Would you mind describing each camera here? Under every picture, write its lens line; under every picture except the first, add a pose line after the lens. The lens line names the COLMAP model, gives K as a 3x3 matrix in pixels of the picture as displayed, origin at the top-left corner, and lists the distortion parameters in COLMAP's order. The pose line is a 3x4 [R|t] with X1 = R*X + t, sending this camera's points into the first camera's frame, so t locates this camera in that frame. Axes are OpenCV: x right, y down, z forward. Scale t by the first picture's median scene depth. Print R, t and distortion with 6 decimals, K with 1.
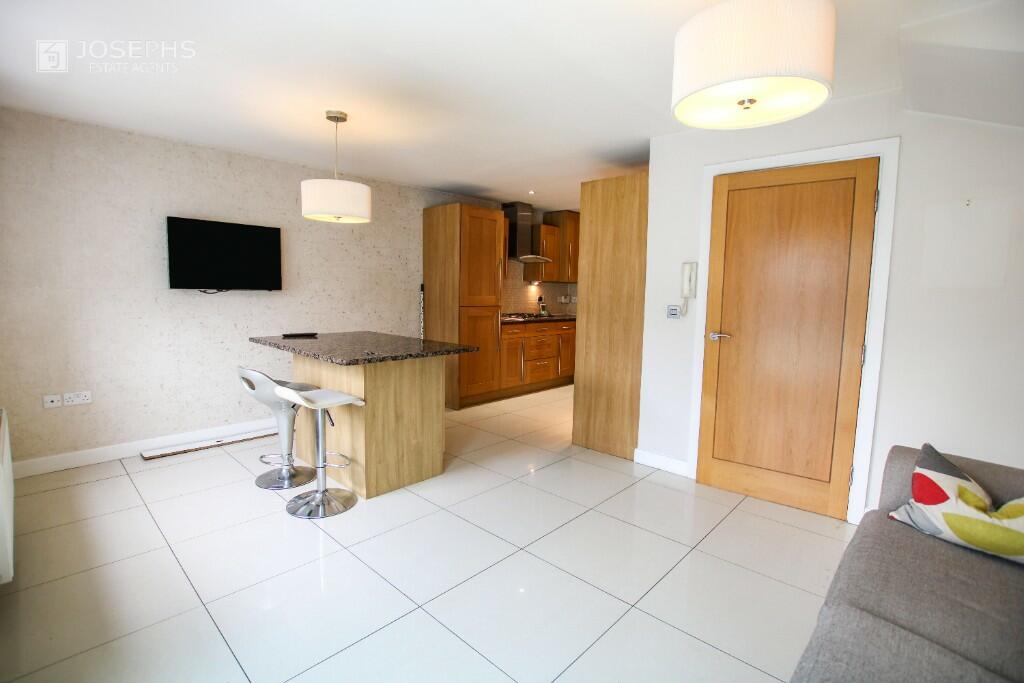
lens RADIAL K [[474.2, 0, 515.6], [0, 474.2, 338.6], [0, 0, 1]] dist [-0.032896, -0.000055]
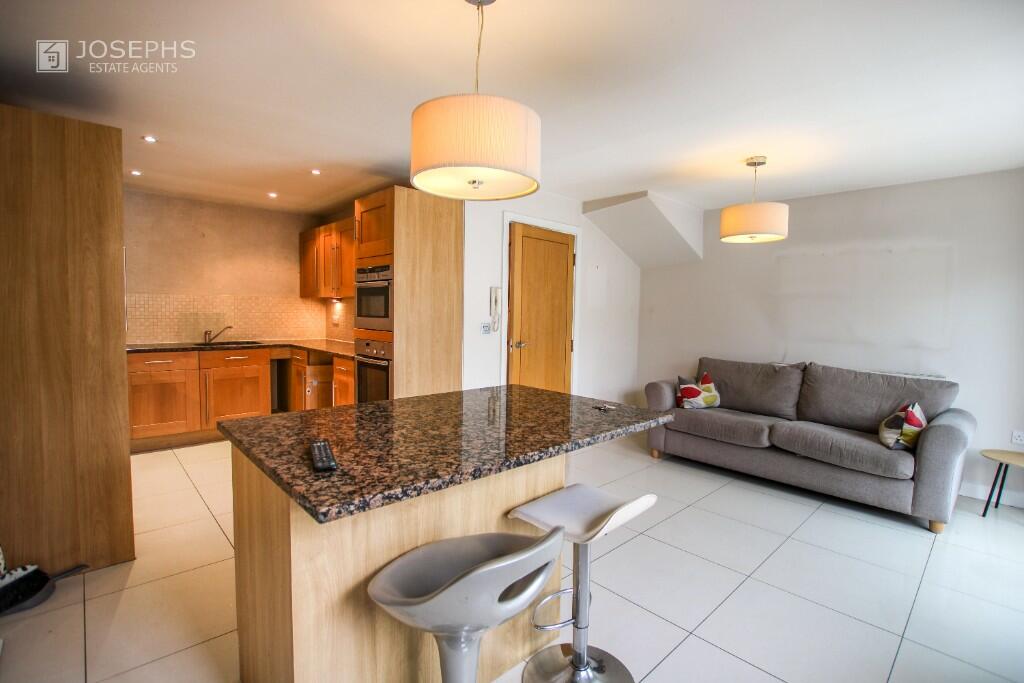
lens RADIAL K [[474.2, 0, 515.6], [0, 474.2, 338.6], [0, 0, 1]] dist [-0.032896, -0.000055]
pose [[0.070659, -0.078523, 0.994405, -0.711144], [0.085117, 0.993735, 0.072422, -0.095018], [-0.993862, 0.079524, 0.076900, 0.726015]]
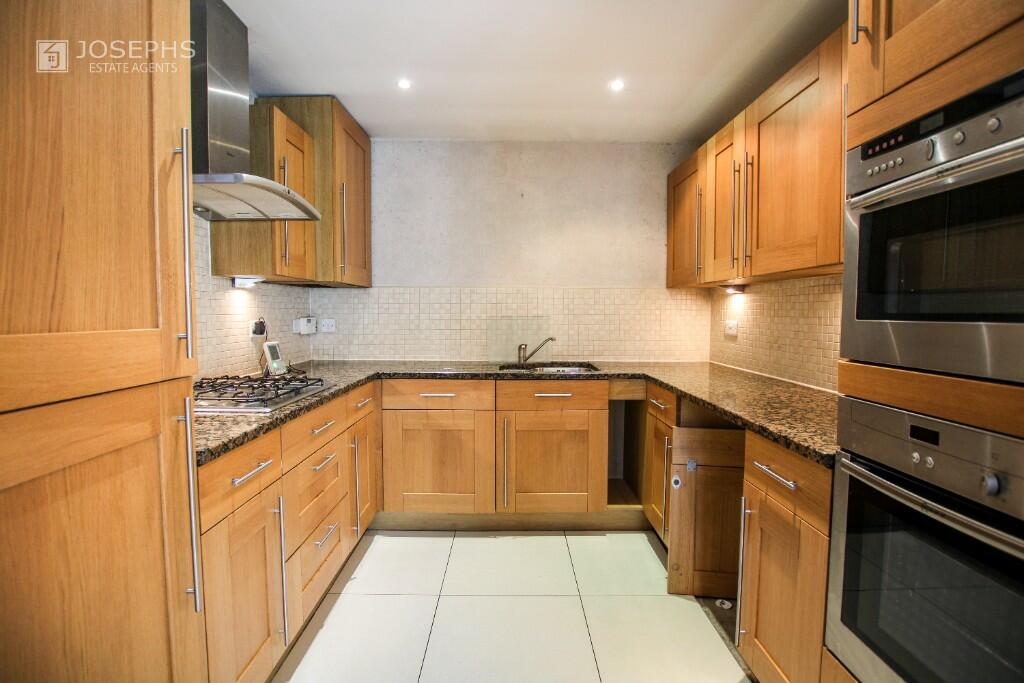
lens RADIAL K [[474.2, 0, 515.6], [0, 474.2, 338.6], [0, 0, 1]] dist [-0.032896, -0.000055]
pose [[0.725751, -0.055127, 0.685746, -0.091516], [0.081712, 0.996636, -0.006359, -0.100173], [-0.683088, 0.060649, 0.727813, 1.058898]]
